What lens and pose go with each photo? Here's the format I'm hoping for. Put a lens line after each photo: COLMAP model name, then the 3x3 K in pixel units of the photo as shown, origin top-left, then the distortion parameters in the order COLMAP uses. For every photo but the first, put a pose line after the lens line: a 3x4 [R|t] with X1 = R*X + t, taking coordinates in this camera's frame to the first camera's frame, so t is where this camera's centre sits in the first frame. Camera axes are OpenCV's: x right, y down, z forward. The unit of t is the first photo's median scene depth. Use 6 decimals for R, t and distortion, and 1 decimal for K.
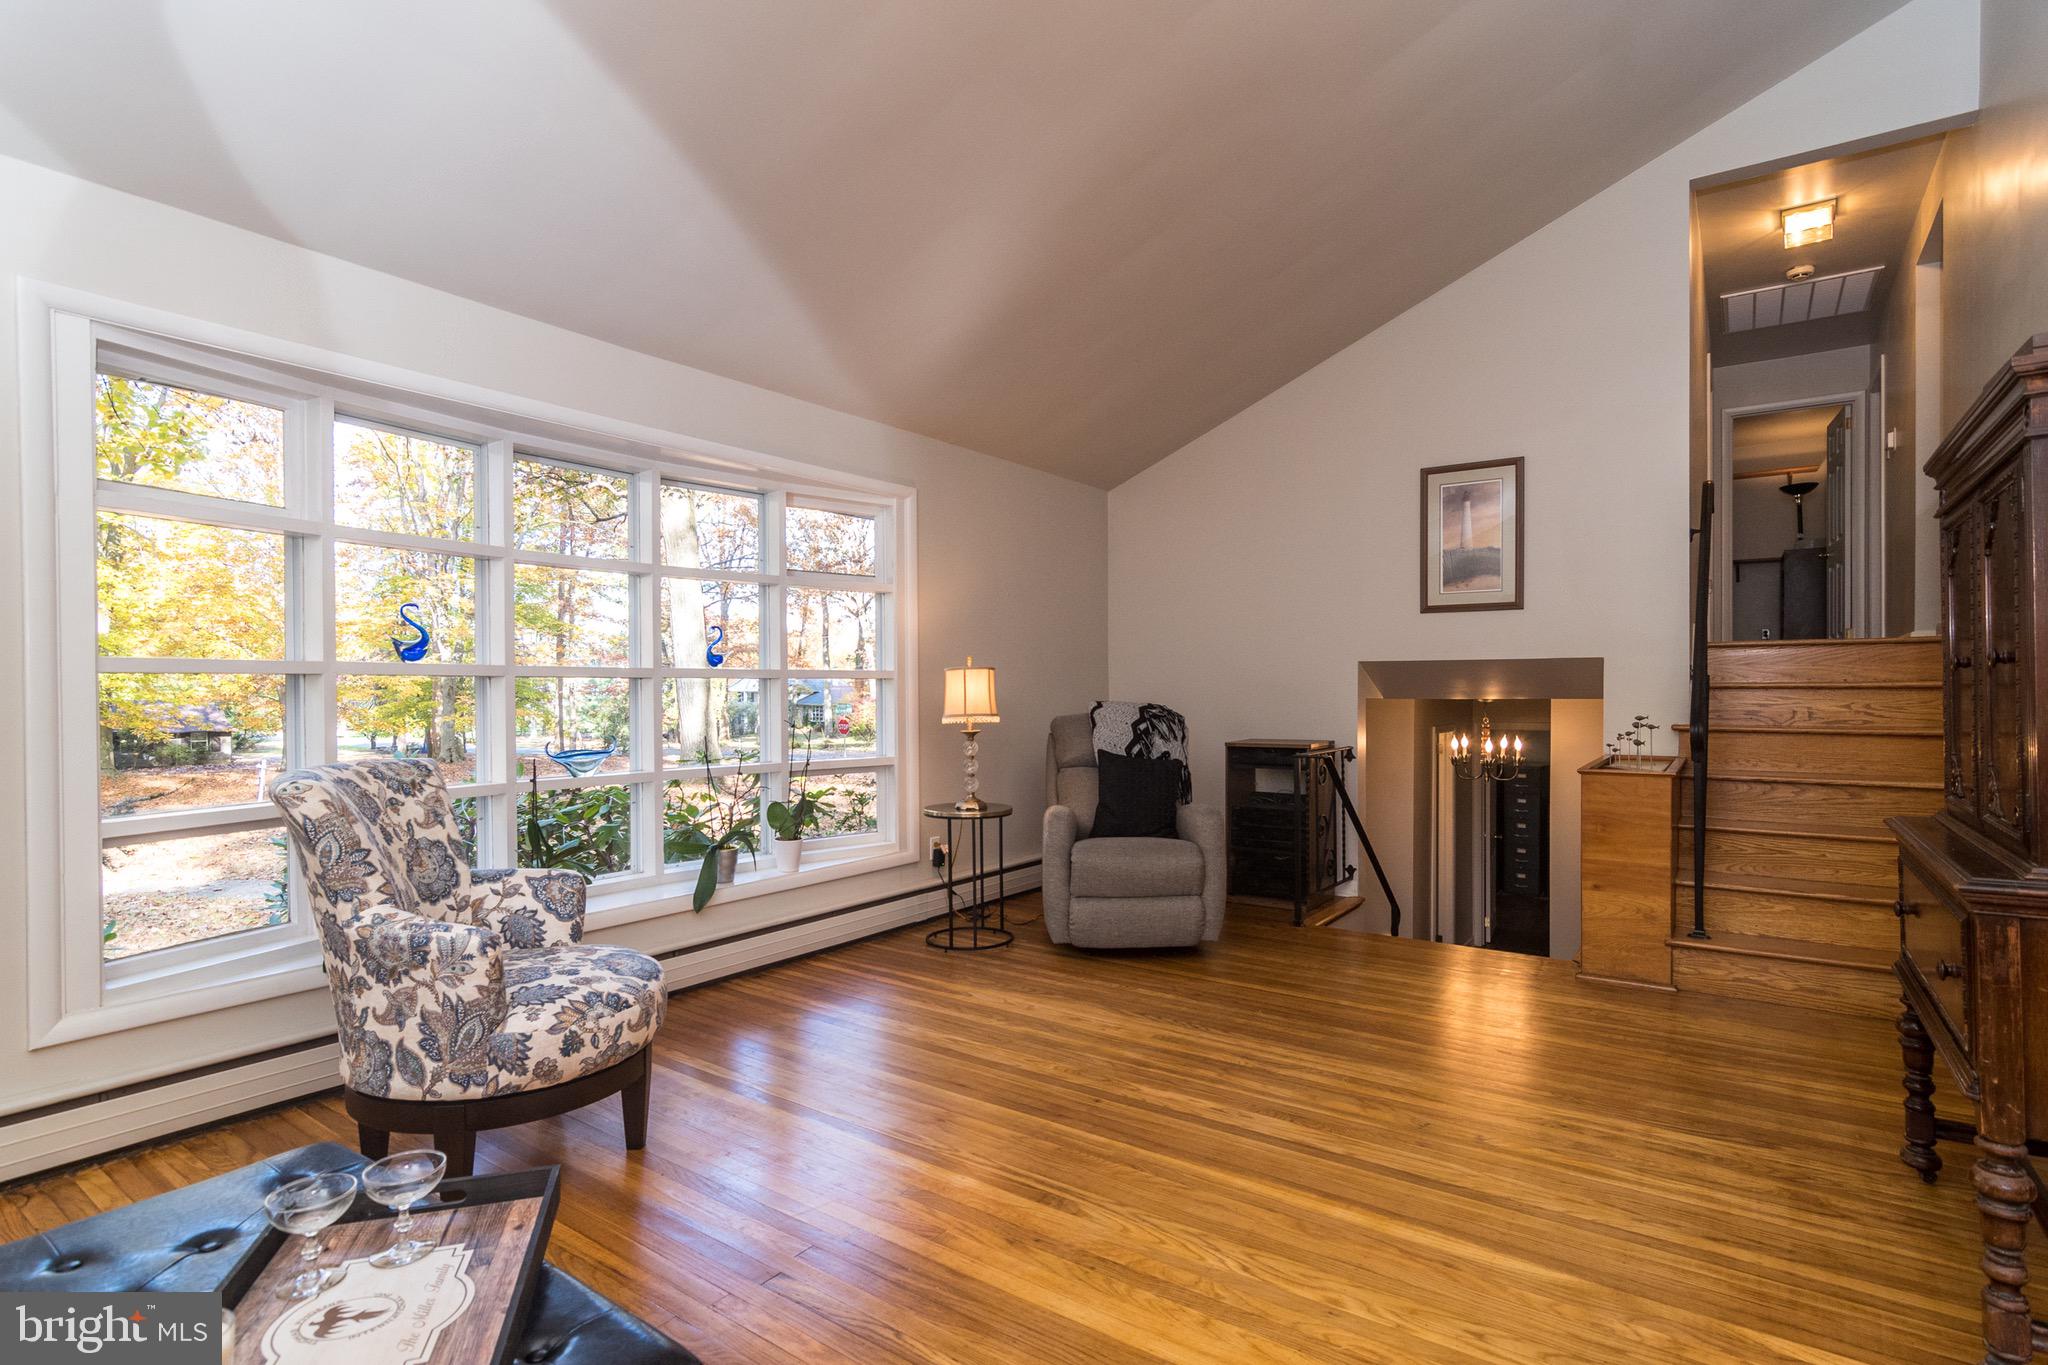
lens RADIAL K [[979.6, 0, 1061.9], [0, 979.6, 693.9], [0, 0, 1]] dist [-0.003845, 0.000383]
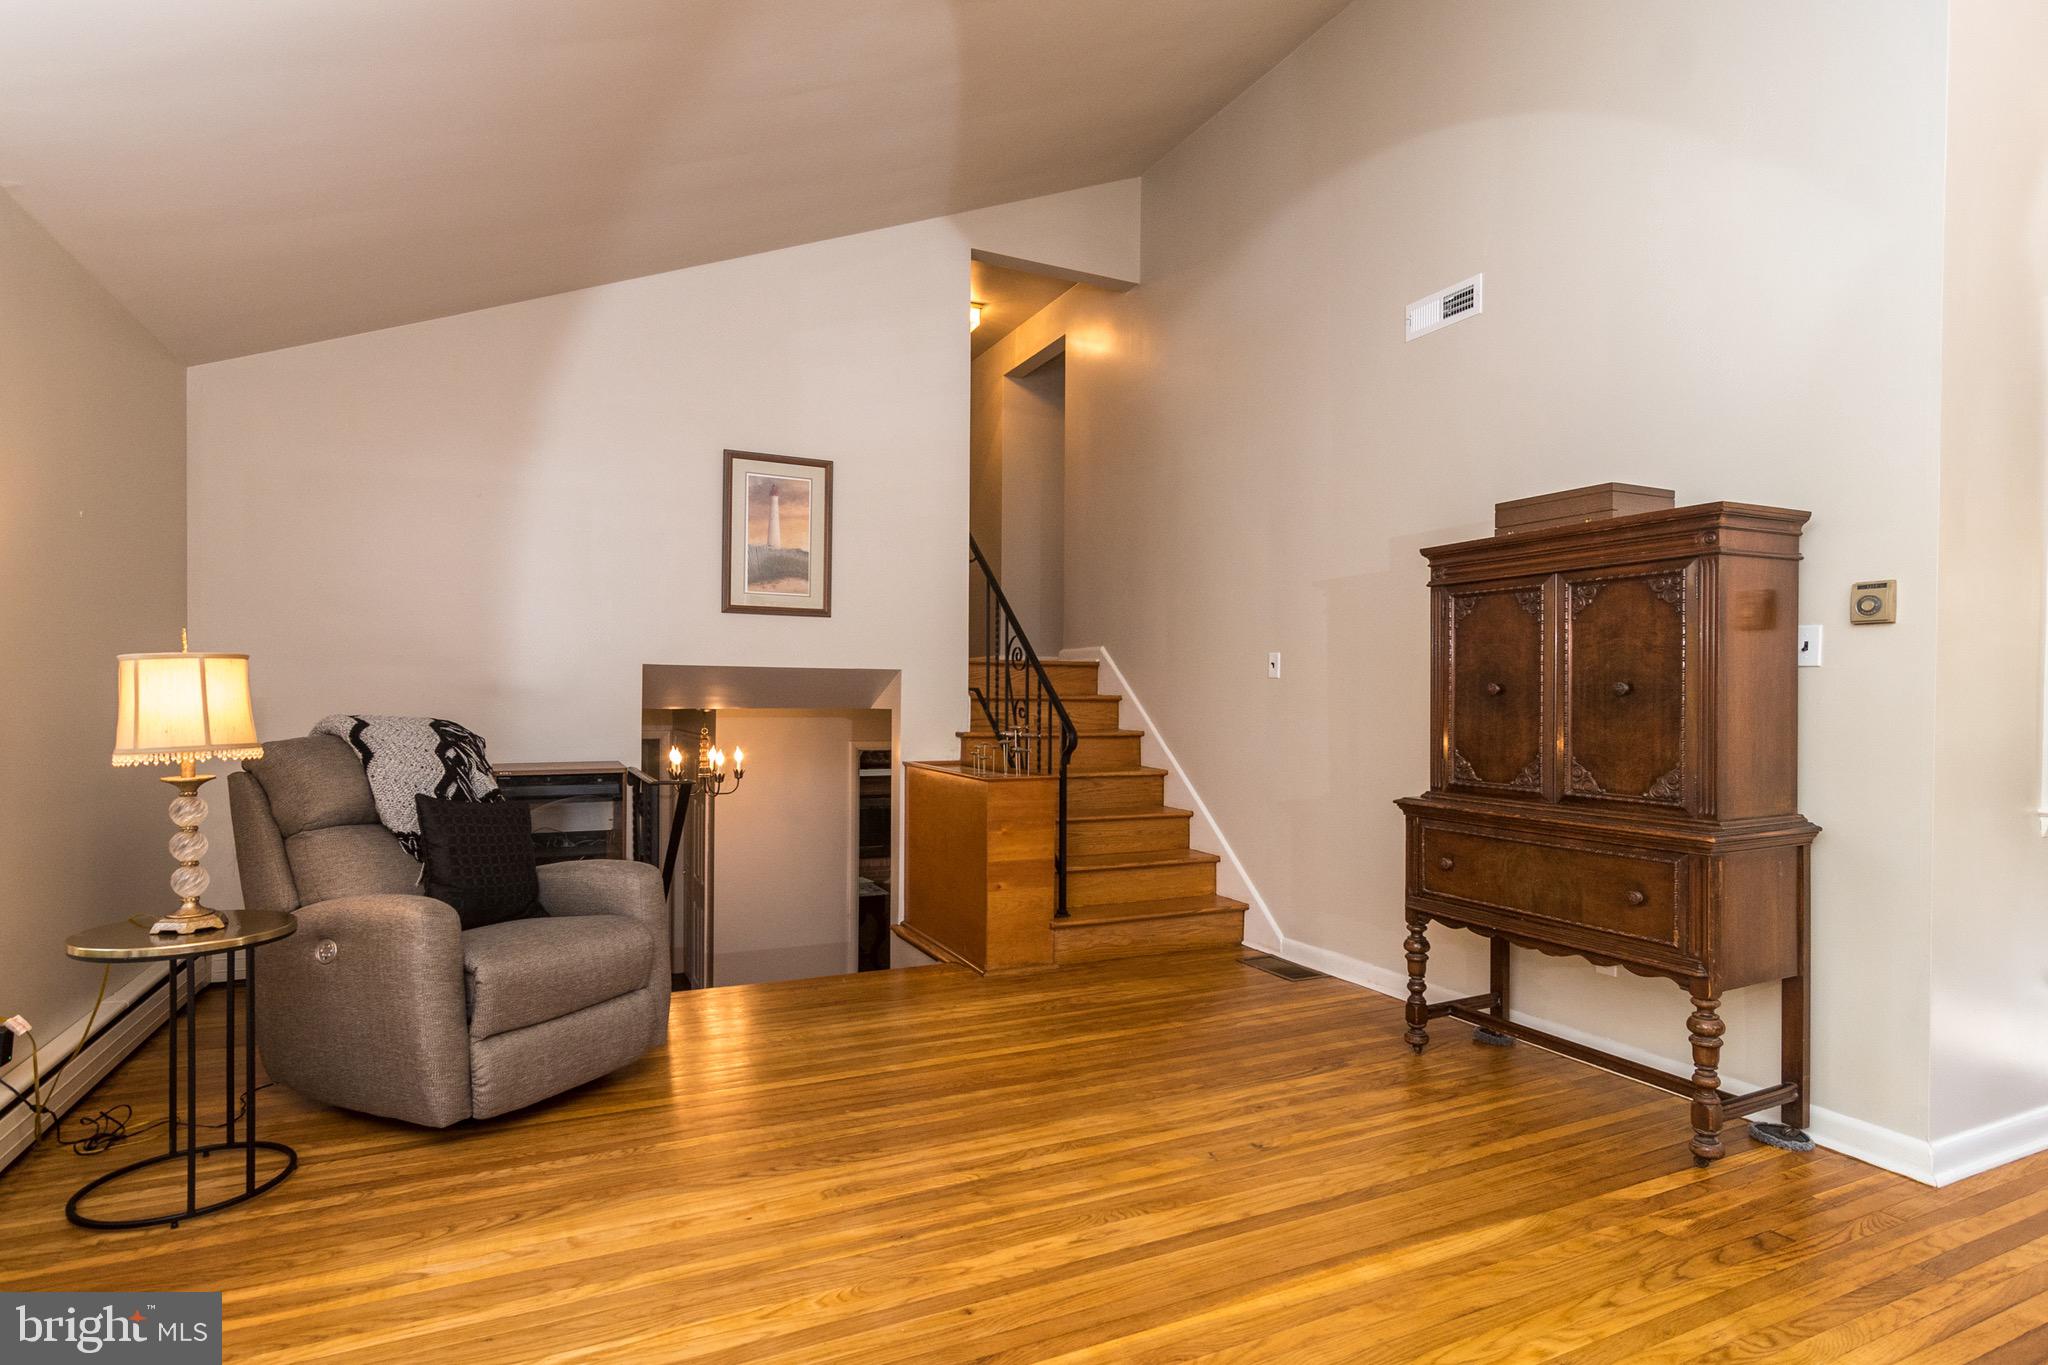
lens RADIAL K [[999.4, 0, 1010.6], [0, 999.4, 687.6], [0, 0, 1]] dist [-0.000188, -0.000357]
pose [[0.518985, 0.012657, 0.854690, -0.500875], [-0.004714, 0.999918, -0.011945, -0.008248], [-0.854770, 0.002170, 0.519002, 0.563062]]
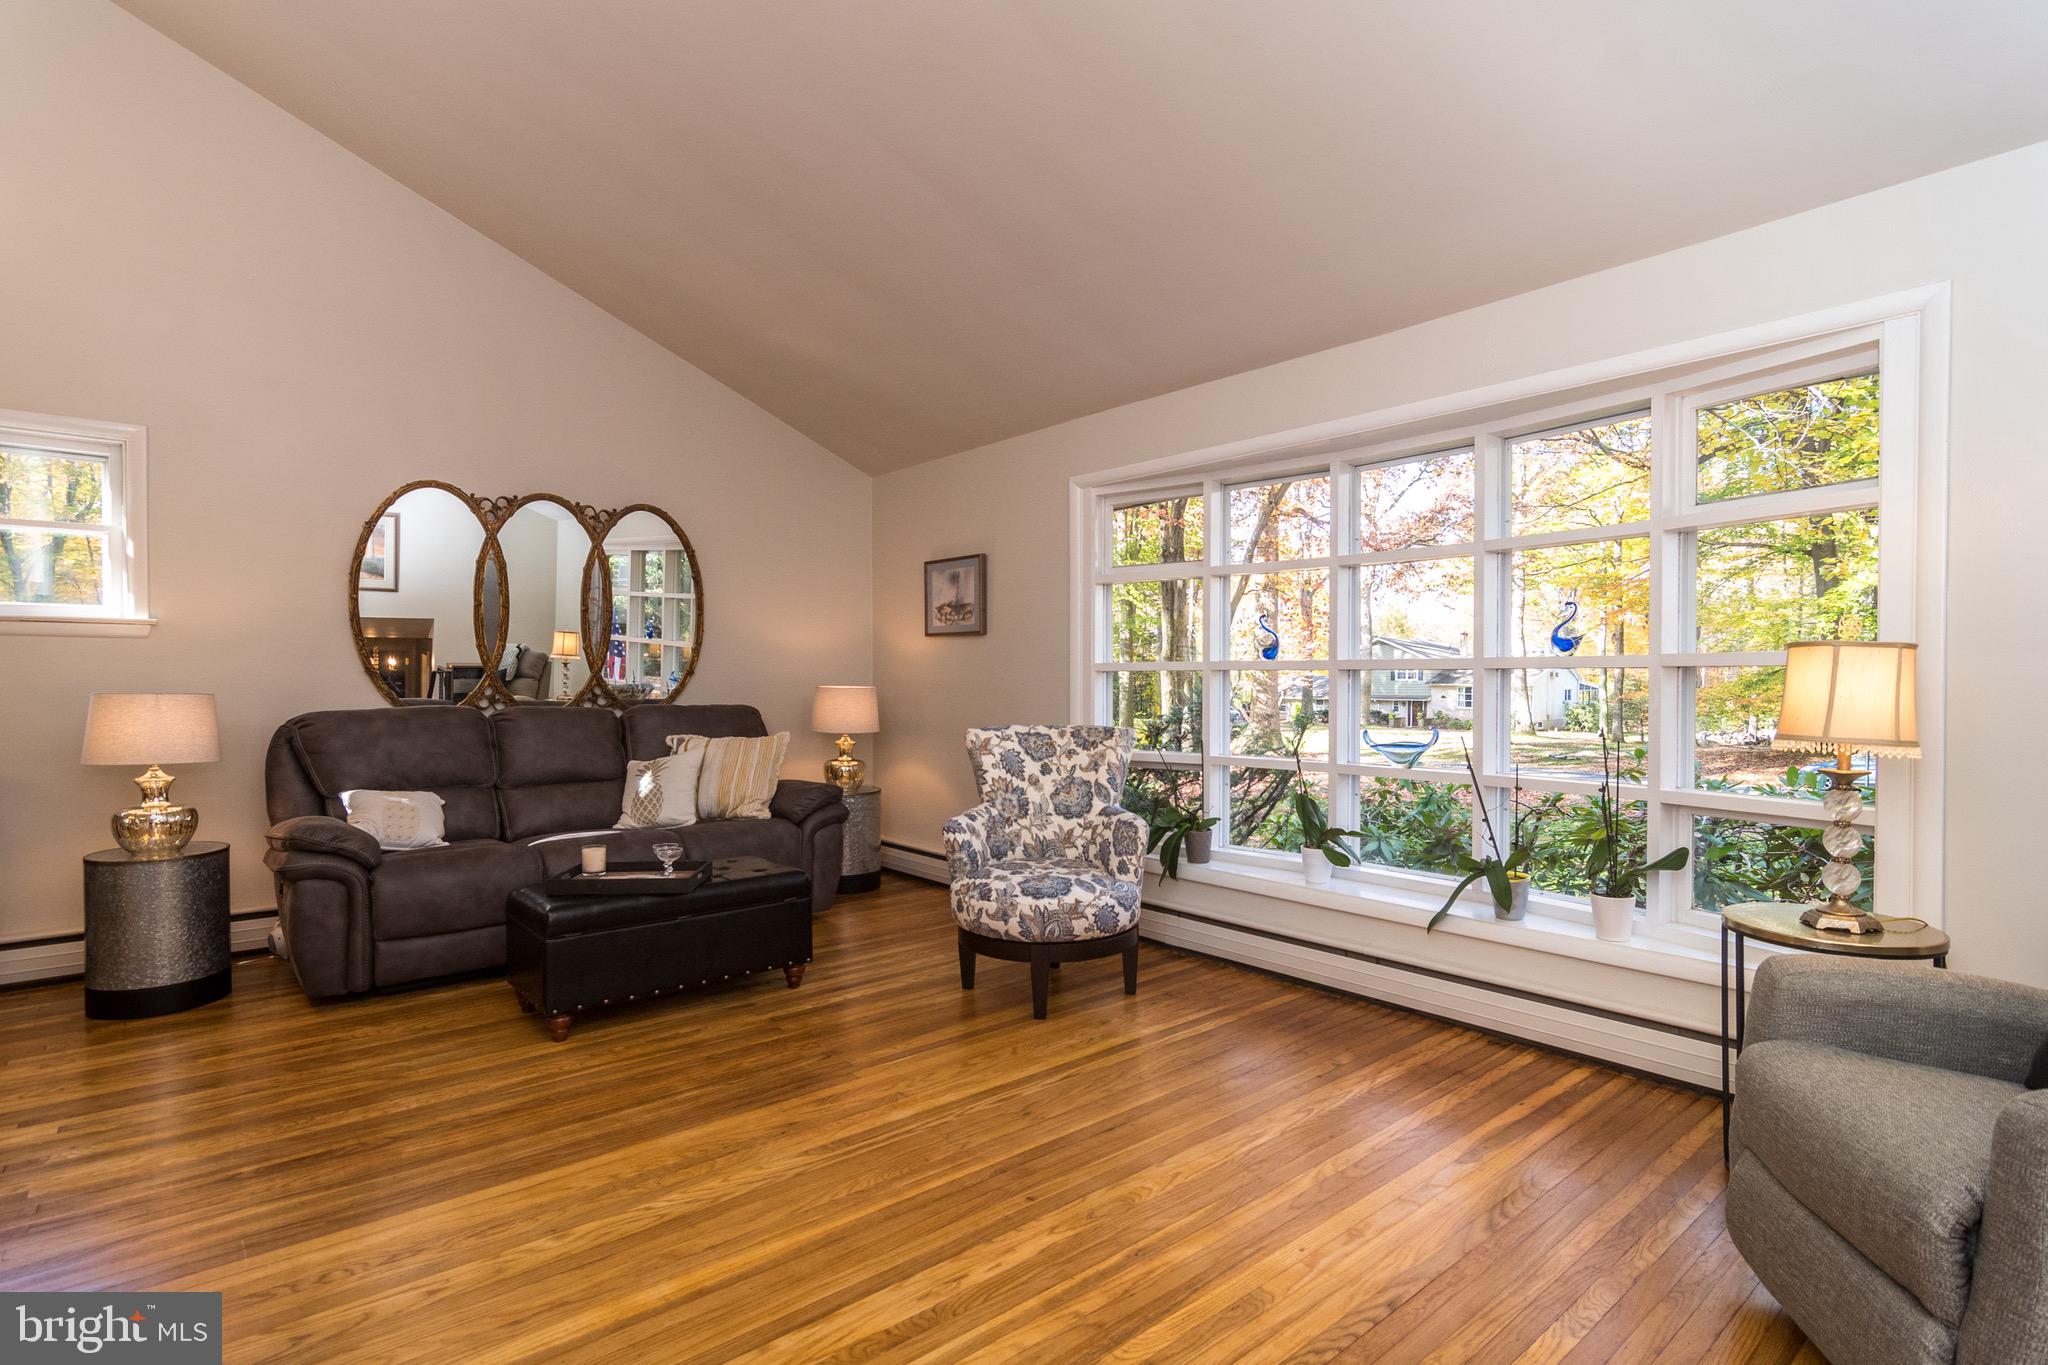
lens RADIAL K [[999.4, 0, 1010.6], [0, 999.4, 687.6], [0, 0, 1]] dist [-0.000188, -0.000357]
pose [[-0.266172, 0.012492, -0.963845, 0.757840], [-0.002161, 0.999906, 0.013556, -0.013781], [0.963923, 0.005691, -0.266120, 1.101684]]
